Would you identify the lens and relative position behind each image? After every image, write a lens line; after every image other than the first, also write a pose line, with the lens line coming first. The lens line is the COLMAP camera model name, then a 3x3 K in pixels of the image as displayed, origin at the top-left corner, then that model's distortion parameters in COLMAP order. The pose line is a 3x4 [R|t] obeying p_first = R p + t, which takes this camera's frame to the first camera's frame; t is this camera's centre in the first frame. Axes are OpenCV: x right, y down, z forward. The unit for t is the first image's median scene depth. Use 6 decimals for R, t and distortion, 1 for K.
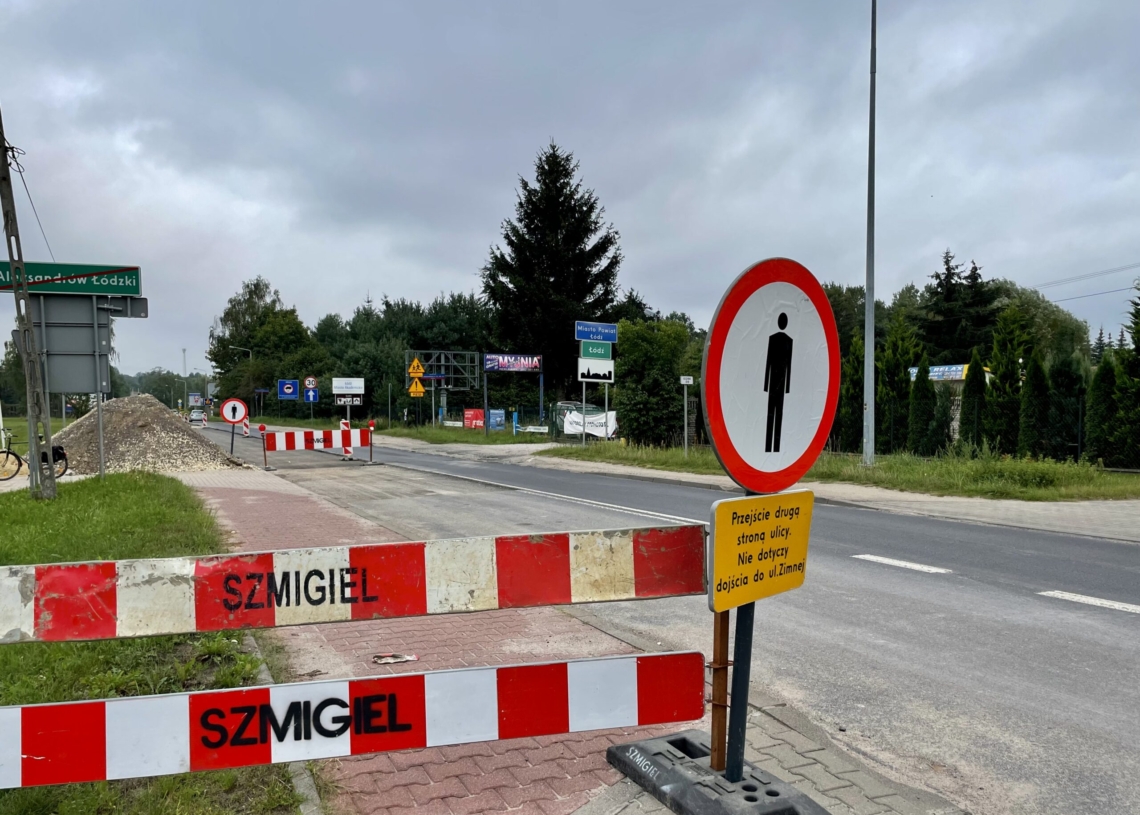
lens RADIAL K [[870.1, 0, 565.7], [0, 870.1, 447.5], [0, 0, 1]] dist [0.054491, -0.016197]
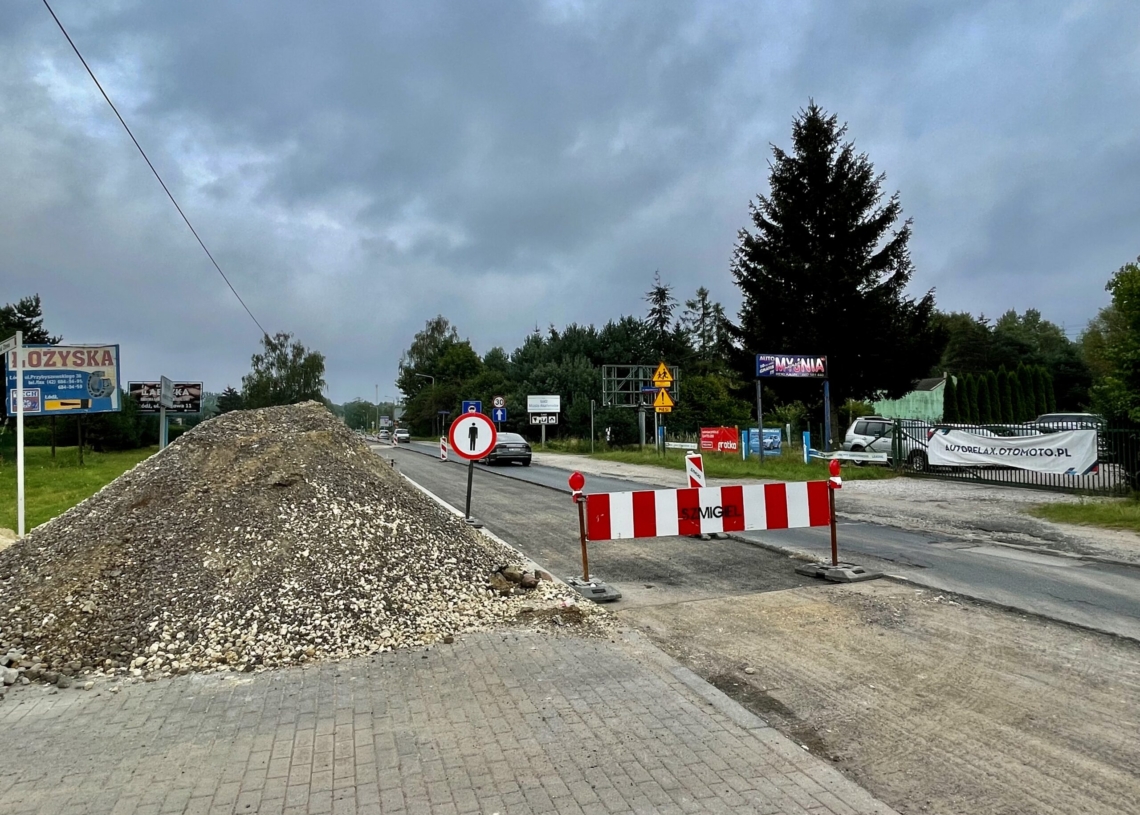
lens RADIAL K [[675.4, 0, 567.7], [0, 675.4, 396.0], [0, 0, 1]] dist [0.004791, -0.000487]
pose [[0.991184, -0.013439, -0.131811, -0.163436], [0.001530, 0.995937, -0.090040, -0.017437], [0.132485, 0.089045, 0.987177, 0.367695]]
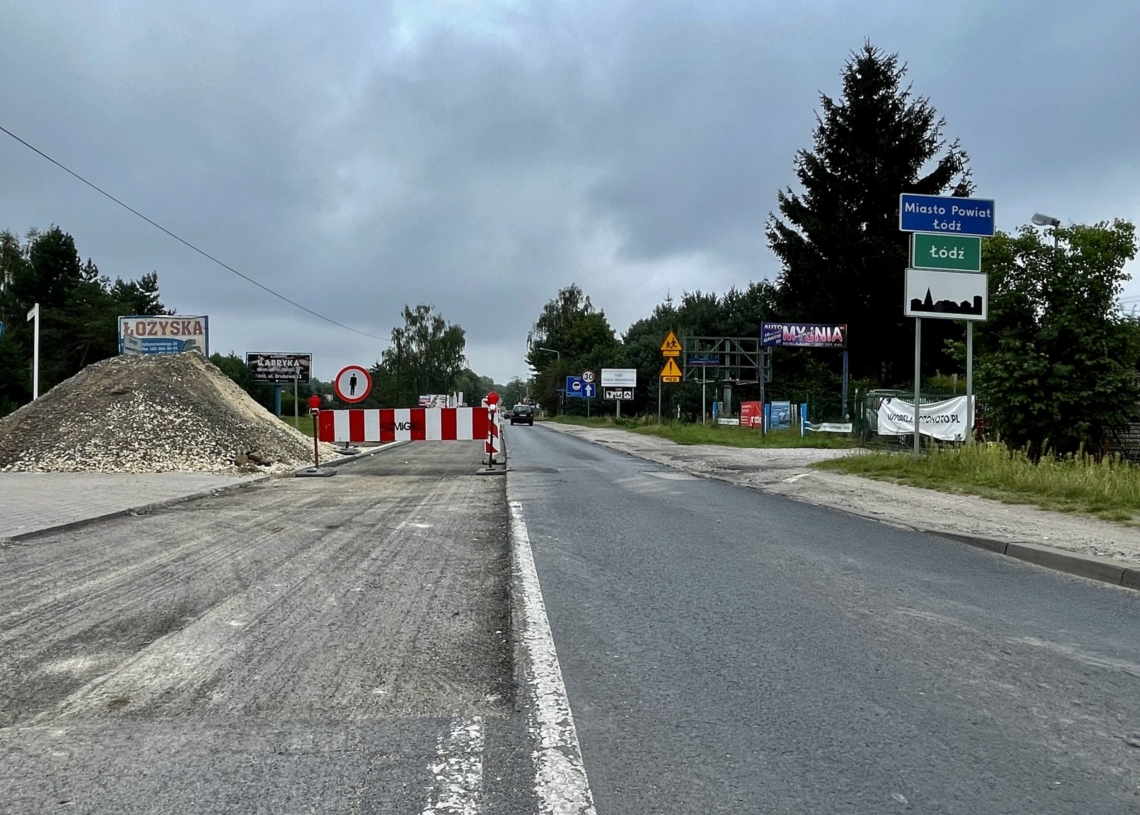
lens RADIAL K [[799.6, 0, 568.5], [0, 799.6, 398.7], [0, 0, 1]] dist [0.010968, -0.008701]
pose [[0.929106, 0.010428, -0.369666, 0.003325], [-0.035032, 0.997589, -0.059907, 0.000683], [0.368150, 0.068610, 0.927231, 0.299935]]
